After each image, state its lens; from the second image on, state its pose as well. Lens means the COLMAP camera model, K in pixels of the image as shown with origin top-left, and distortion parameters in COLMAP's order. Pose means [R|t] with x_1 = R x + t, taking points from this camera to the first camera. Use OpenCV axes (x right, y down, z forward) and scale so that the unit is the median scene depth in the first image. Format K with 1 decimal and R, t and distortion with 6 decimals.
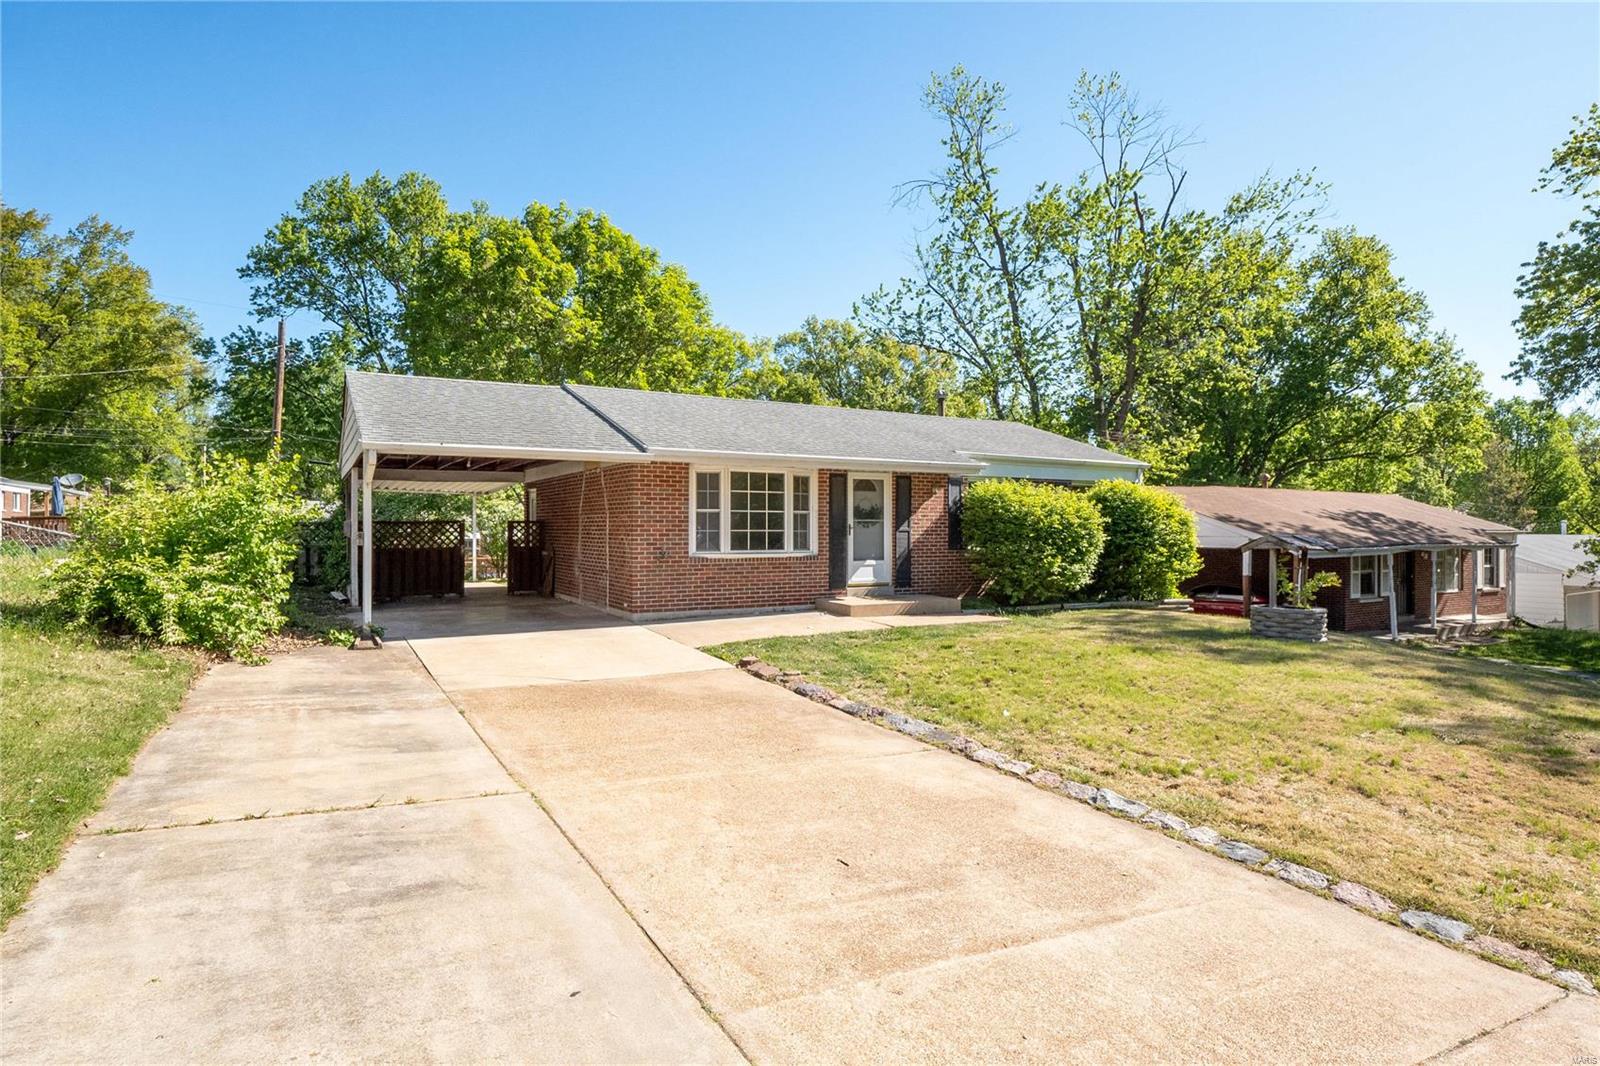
lens RADIAL K [[820.8, 0, 808.9], [0, 820.8, 528.5], [0, 0, 1]] dist [0.009594, -0.000296]
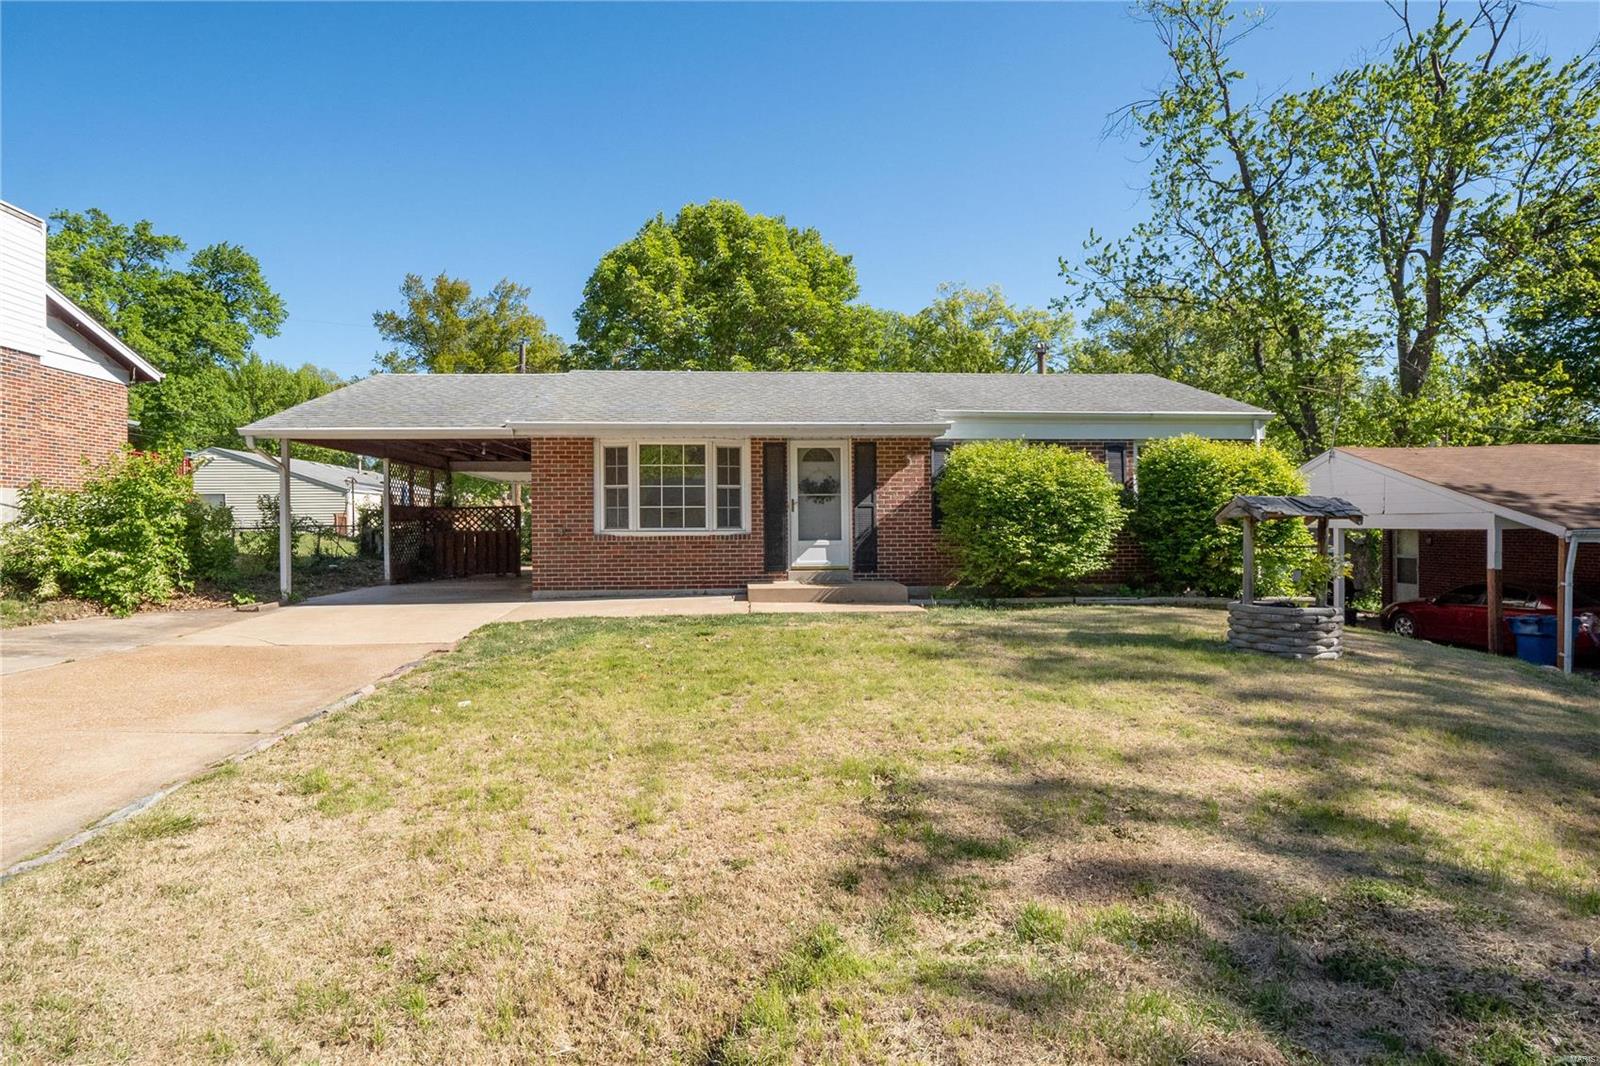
lens RADIAL K [[826.2, 0, 800.0], [0, 826.2, 533.0], [0, 0, 1]] dist [-0.006489, -0.000527]
pose [[0.910128, -0.003999, -0.414308, 0.428584], [0.008649, 0.999919, 0.009349, 0.023089], [0.414237, -0.012092, 0.910089, 0.191571]]
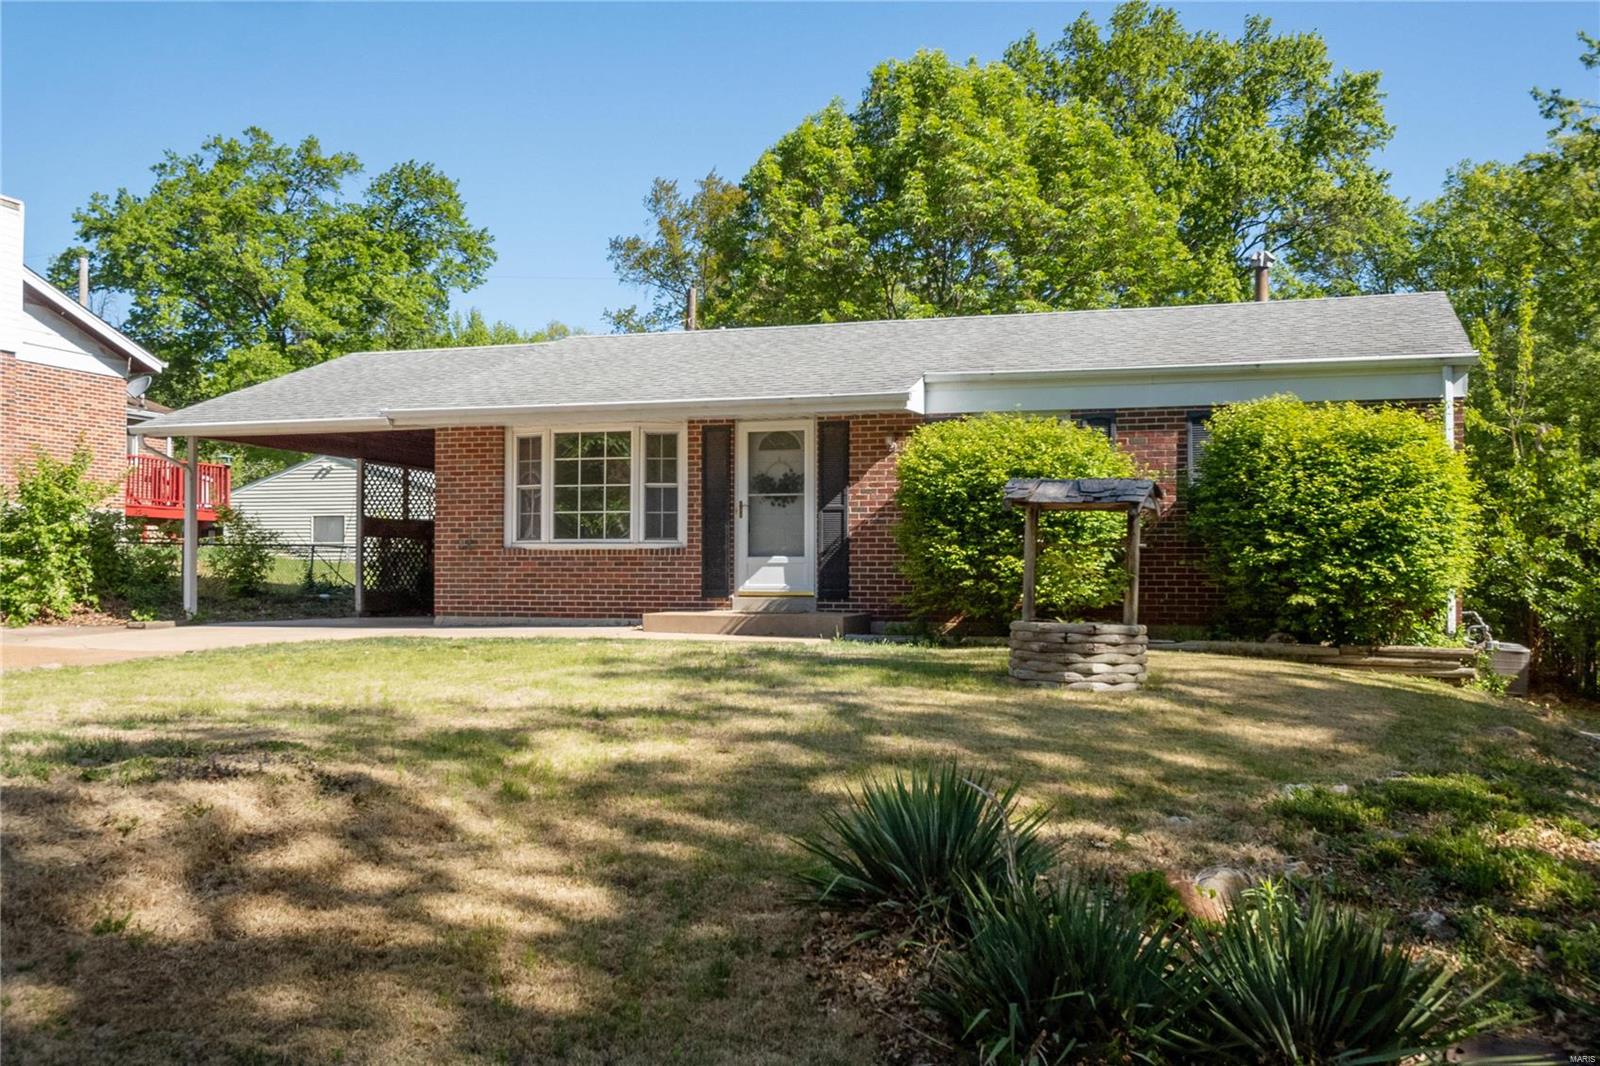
lens RADIAL K [[1530.9, 0, 876.1], [0, 1530.9, 602.1], [0, 0, 1]] dist [0.006690, -0.006569]
pose [[0.699217, 0.007324, -0.714872, 1.011186], [-0.001046, 0.999957, 0.009221, 0.064847], [0.714909, -0.005699, 0.699195, 0.218082]]
